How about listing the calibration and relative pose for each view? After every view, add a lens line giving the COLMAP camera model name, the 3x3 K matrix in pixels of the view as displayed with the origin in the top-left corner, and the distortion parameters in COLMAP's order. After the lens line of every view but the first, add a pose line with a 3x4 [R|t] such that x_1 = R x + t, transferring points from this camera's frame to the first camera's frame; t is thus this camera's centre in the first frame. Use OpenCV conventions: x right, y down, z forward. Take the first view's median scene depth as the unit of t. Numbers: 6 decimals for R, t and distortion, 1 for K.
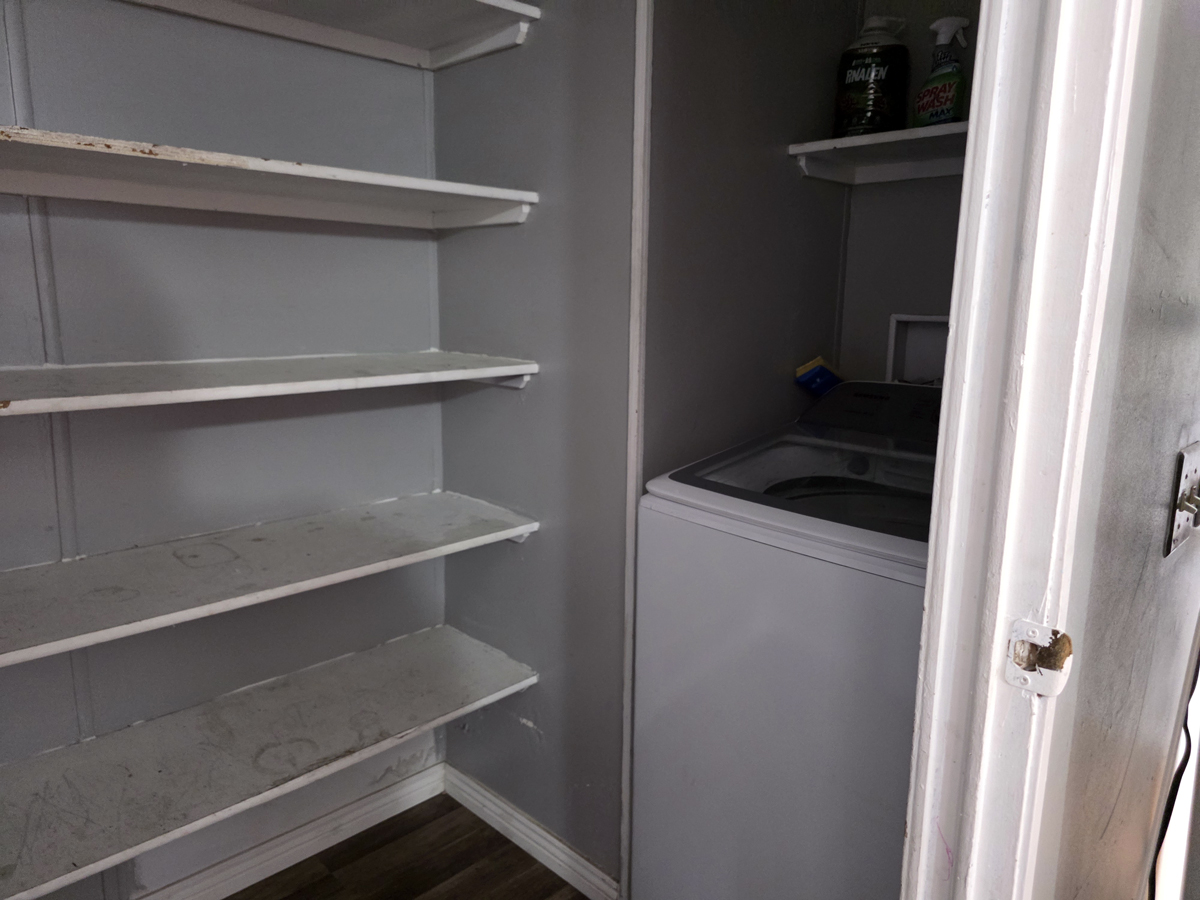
lens RADIAL K [[810.8, 0, 623.5], [0, 810.8, 429.7], [0, 0, 1]] dist [0.056420, -0.058161]
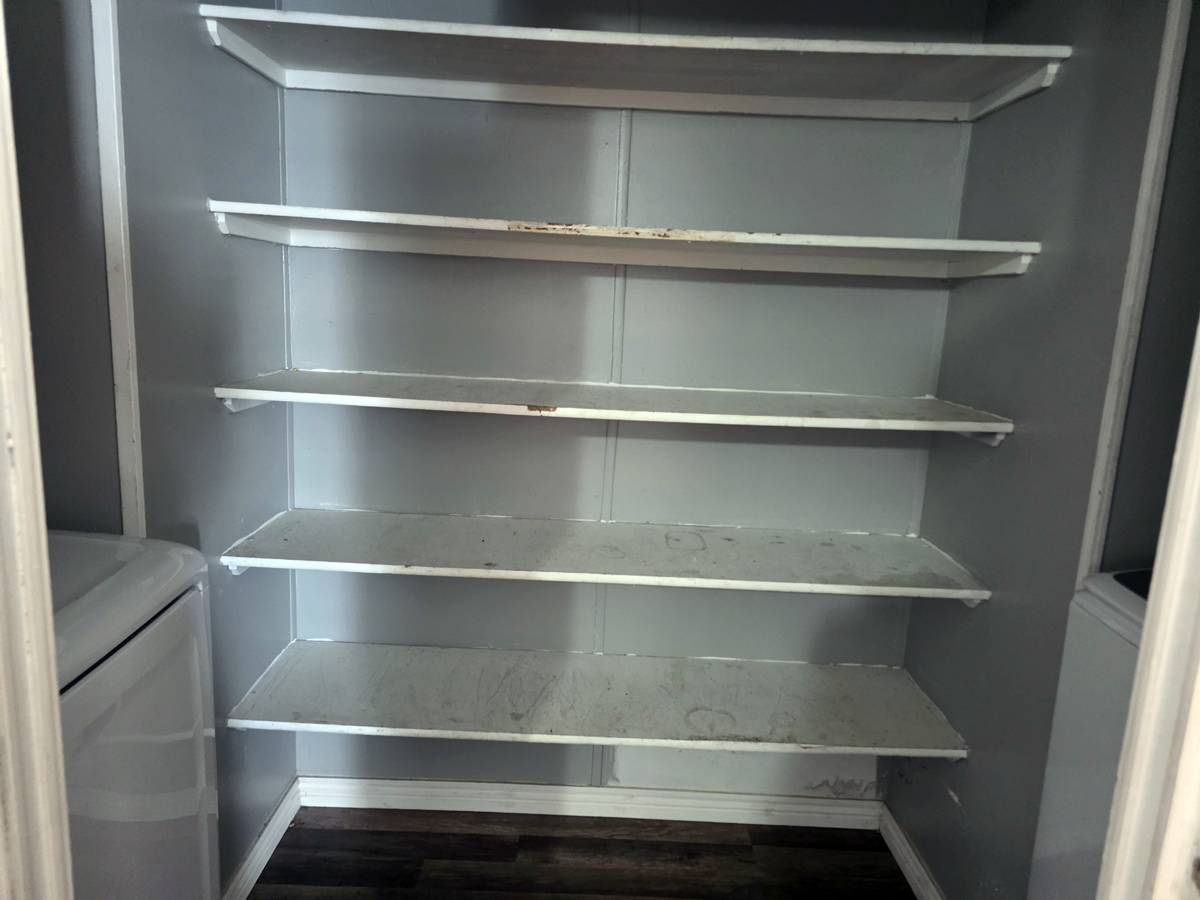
lens RADIAL K [[810.8, 0, 605.1], [0, 810.8, 432.7], [0, 0, 1]] dist [0.056420, -0.058161]
pose [[0.703063, 0.131520, -0.698860, 0.245395], [-0.150278, 0.988033, 0.034758, -0.036221], [0.695068, 0.080587, 0.714414, 0.002390]]
